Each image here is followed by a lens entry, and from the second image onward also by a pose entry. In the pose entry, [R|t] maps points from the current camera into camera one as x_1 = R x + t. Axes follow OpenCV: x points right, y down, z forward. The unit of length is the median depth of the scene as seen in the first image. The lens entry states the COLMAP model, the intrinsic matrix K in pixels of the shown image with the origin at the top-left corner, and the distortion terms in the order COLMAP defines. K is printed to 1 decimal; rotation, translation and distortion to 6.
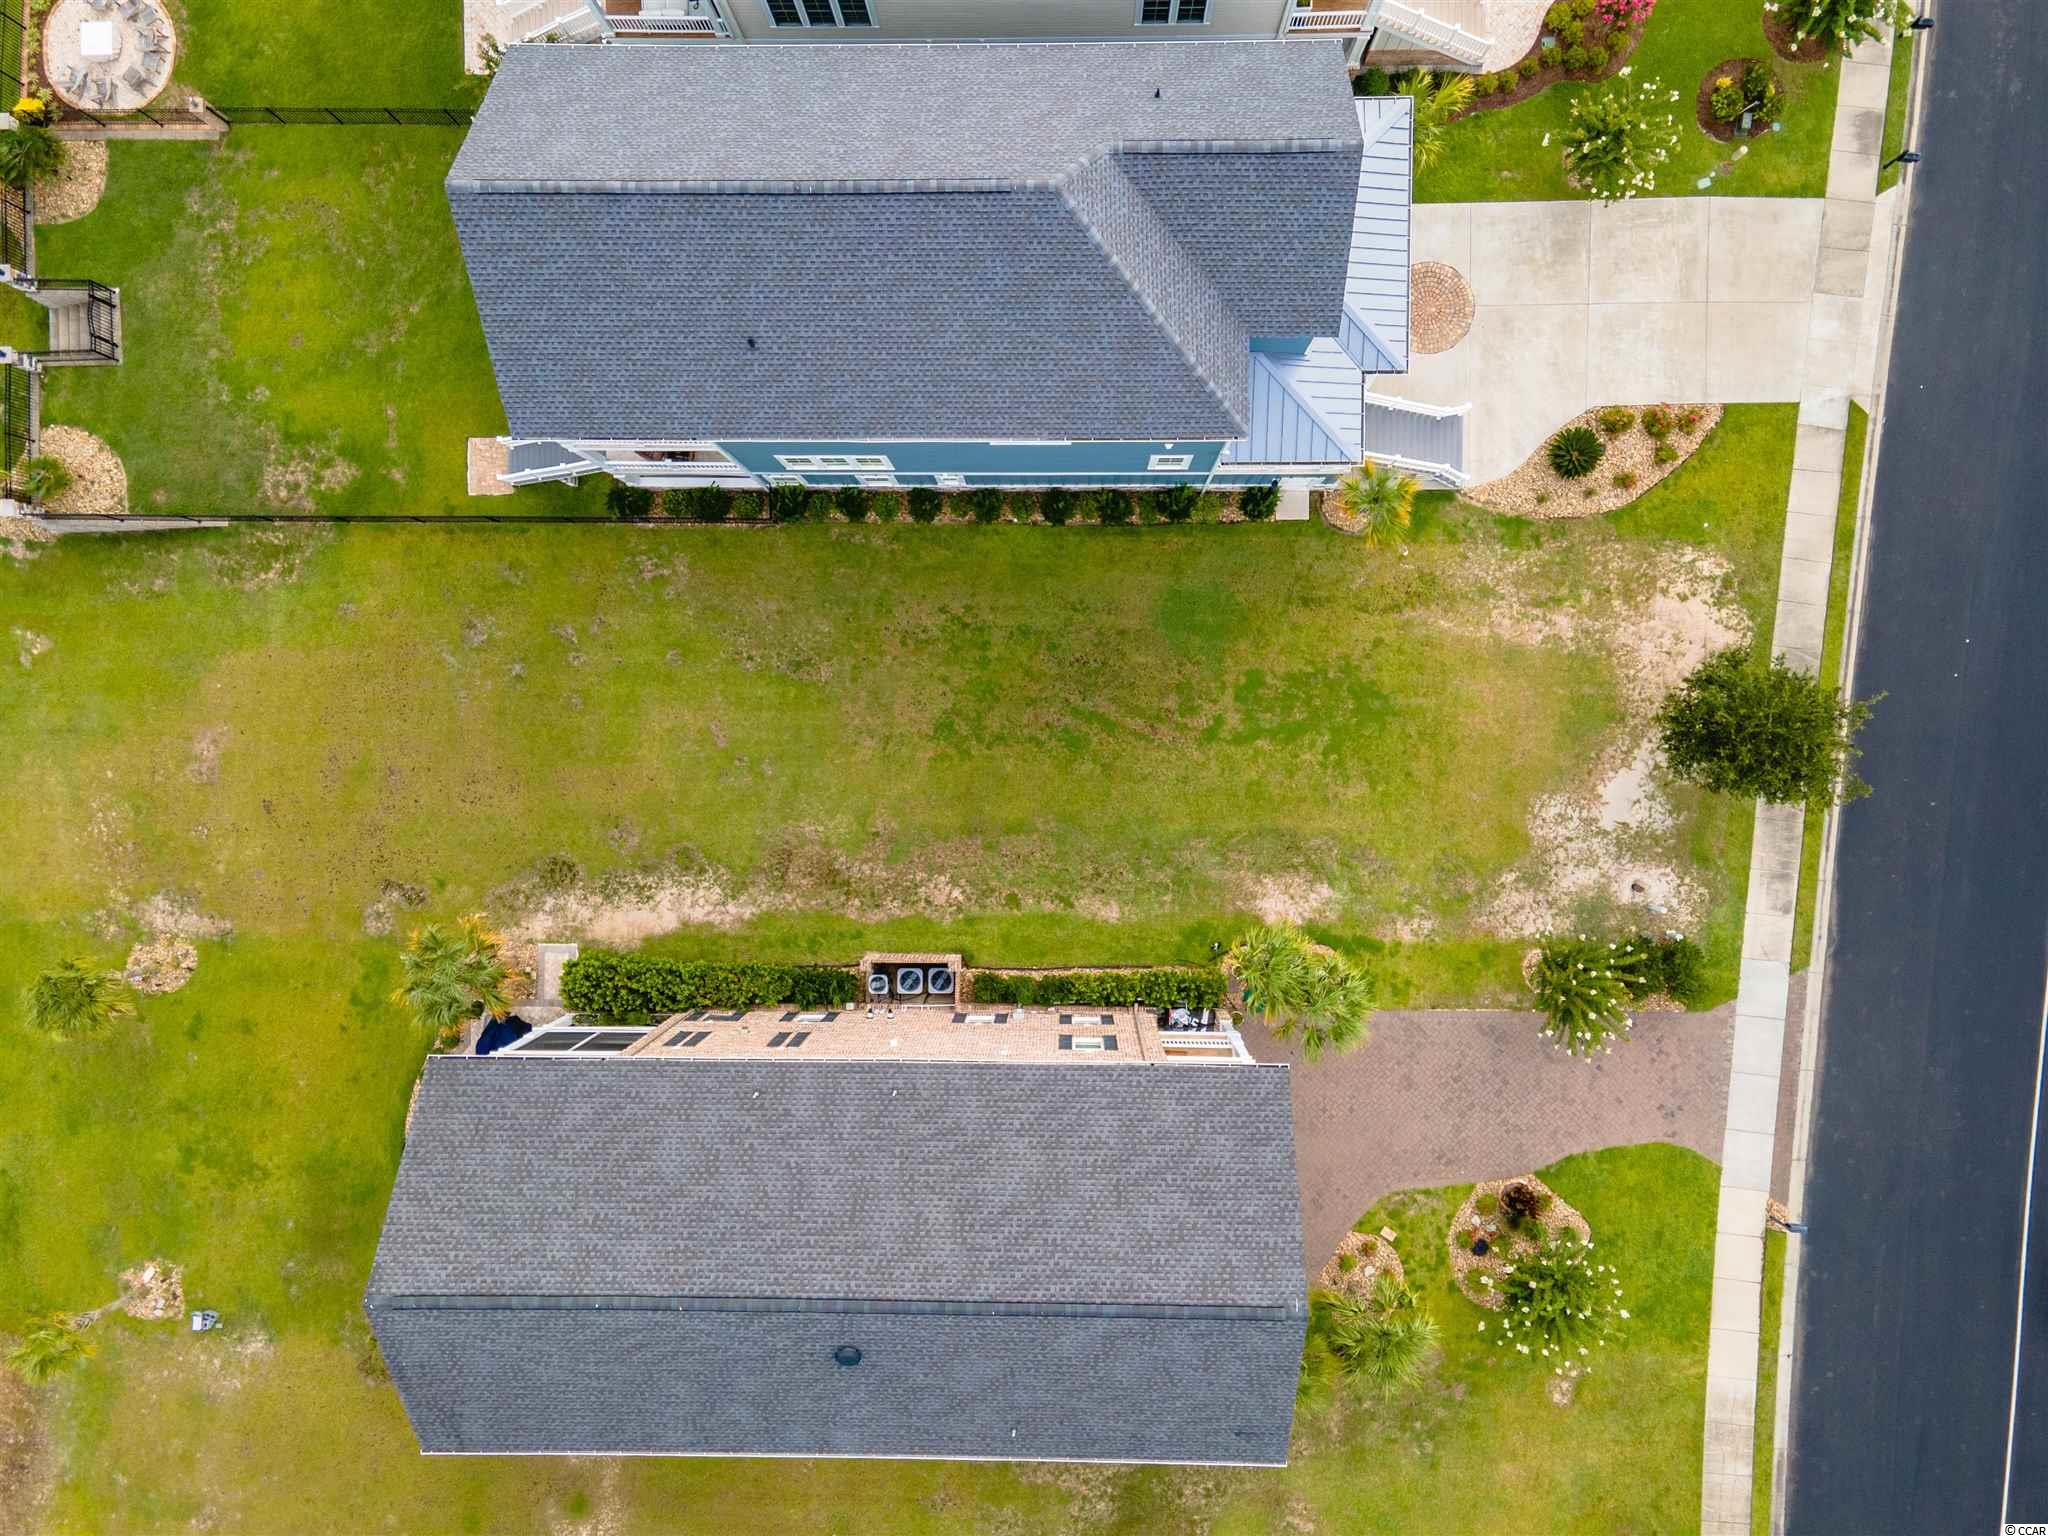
lens RADIAL K [[1432.0, 0, 1024.0], [0, 1432.0, 768.0], [0, 0, 1]] dist [0.066050, 0.105202]
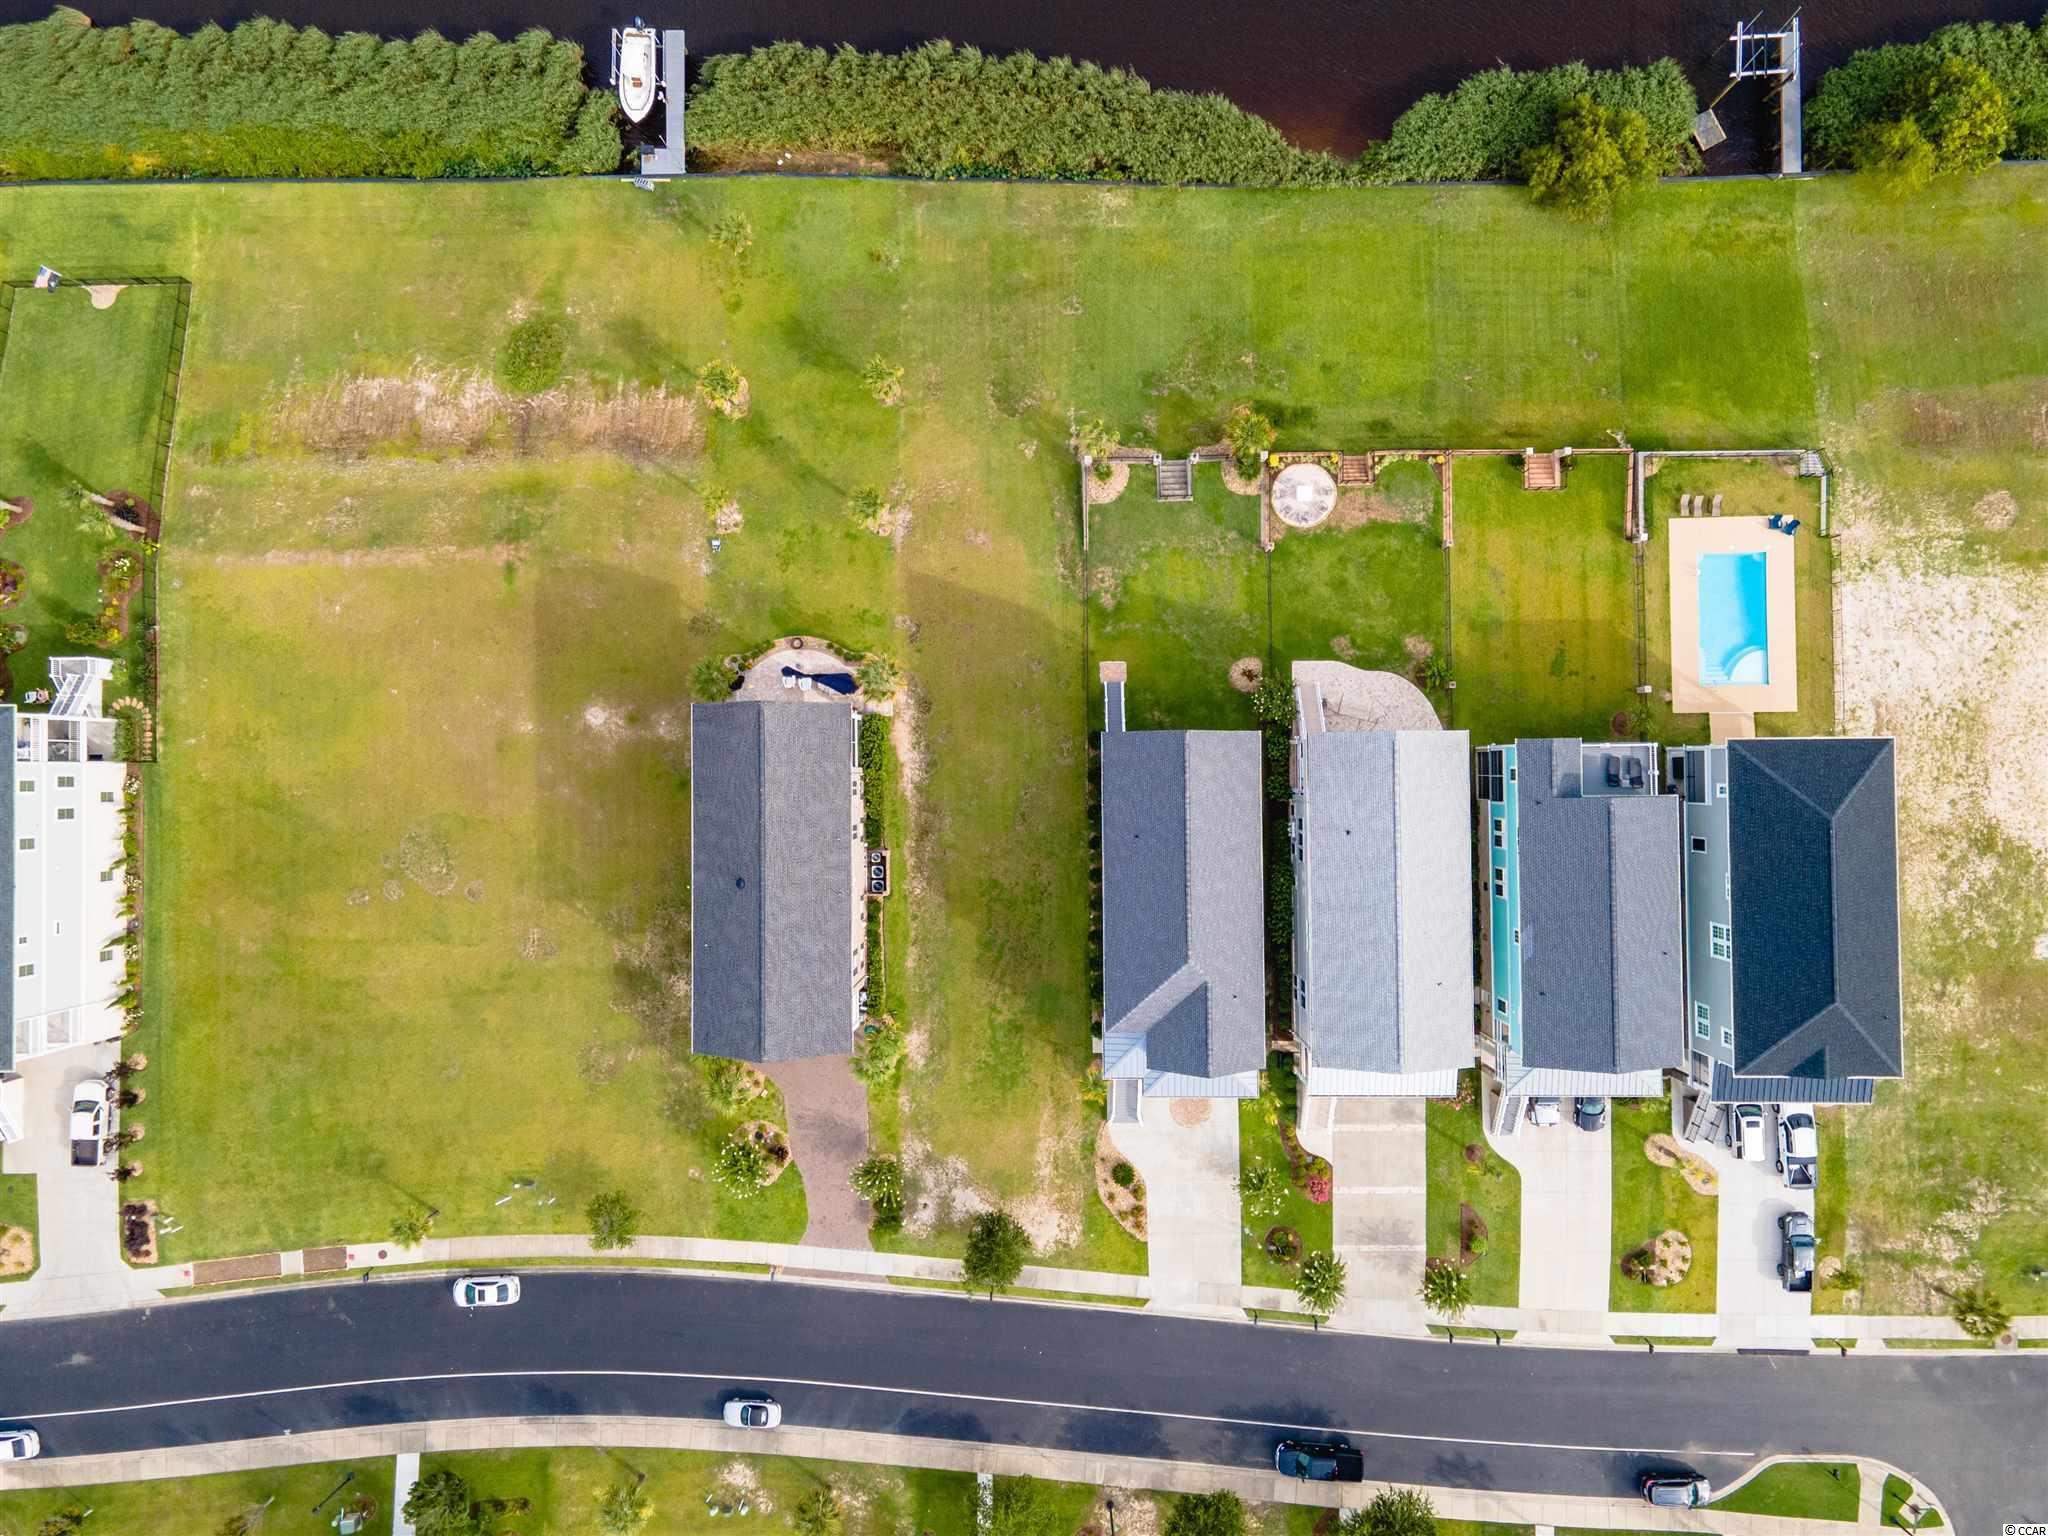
lens RADIAL K [[1437.0, 0, 1024.0], [0, 1437.0, 768.0], [0, 0, 1]] dist [0.247050, -0.000468]
pose [[0.014512, 0.998916, 0.044233, -0.327010], [-0.999655, 0.013525, 0.022516, -0.123788], [0.021894, -0.044544, 0.998767, -1.161914]]
